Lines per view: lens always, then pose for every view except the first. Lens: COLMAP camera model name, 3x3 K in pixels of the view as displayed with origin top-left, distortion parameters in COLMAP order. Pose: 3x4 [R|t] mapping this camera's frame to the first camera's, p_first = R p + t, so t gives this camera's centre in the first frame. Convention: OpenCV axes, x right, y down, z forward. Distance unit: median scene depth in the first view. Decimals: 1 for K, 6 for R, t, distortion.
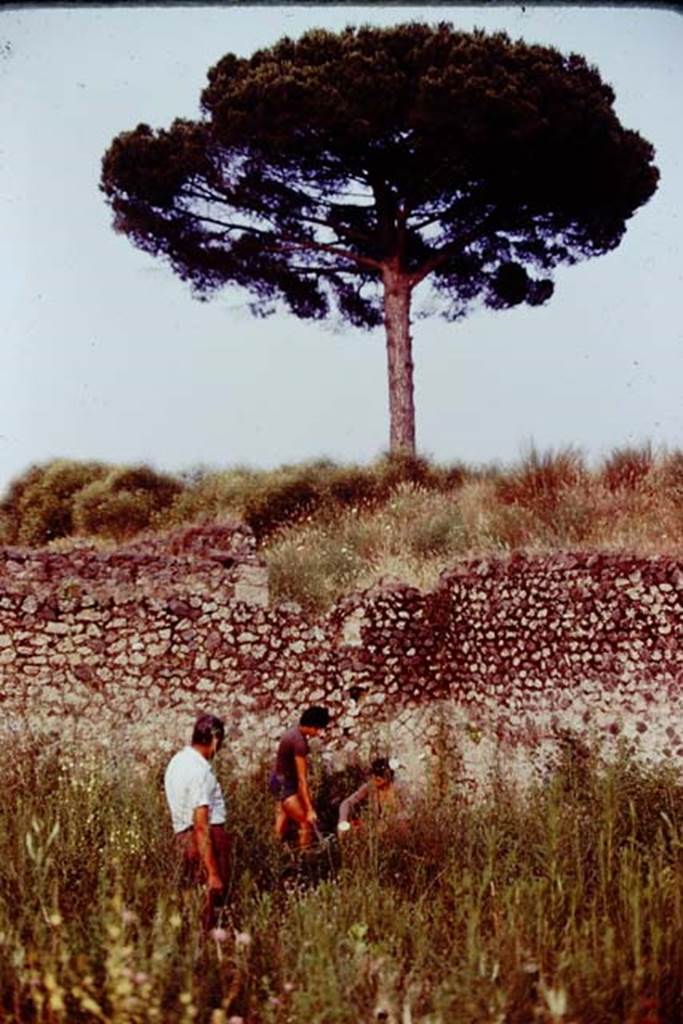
lens RADIAL K [[1579.3, 0, 341.5], [0, 1579.3, 512.0], [0, 0, 1]] dist [-0.372705, 1.080913]
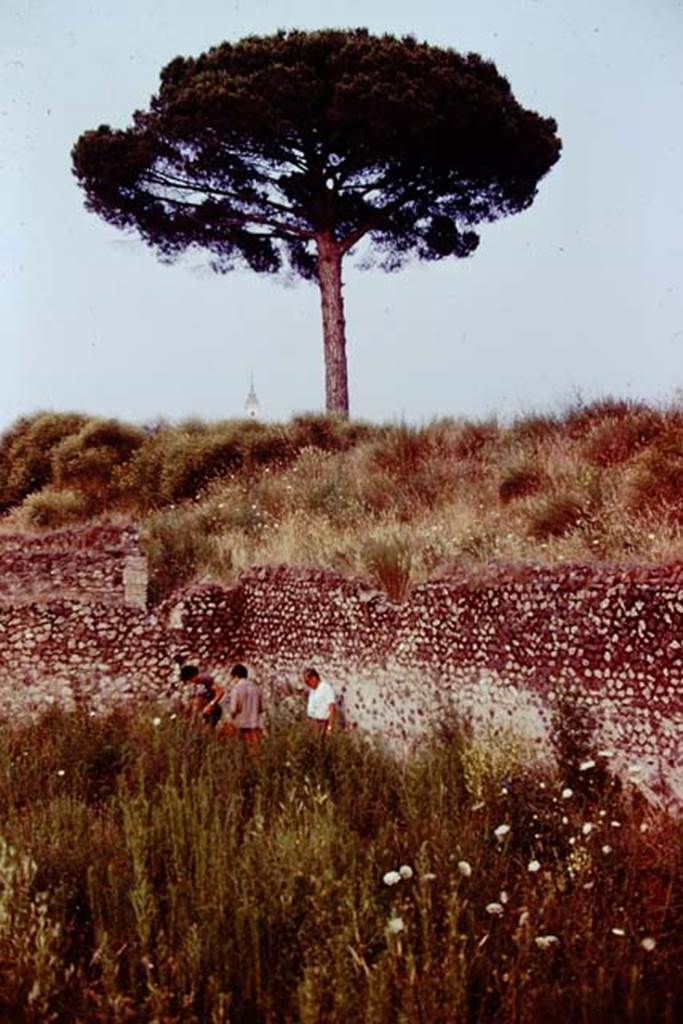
lens RADIAL K [[1579.3, 0, 341.5], [0, 1579.3, 512.0], [0, 0, 1]] dist [-0.372705, 1.080913]
pose [[0.999317, -0.023574, -0.028444, 0.205335], [0.025892, 0.996121, 0.084099, -0.143992], [0.026351, -0.084778, 0.996051, -0.467508]]
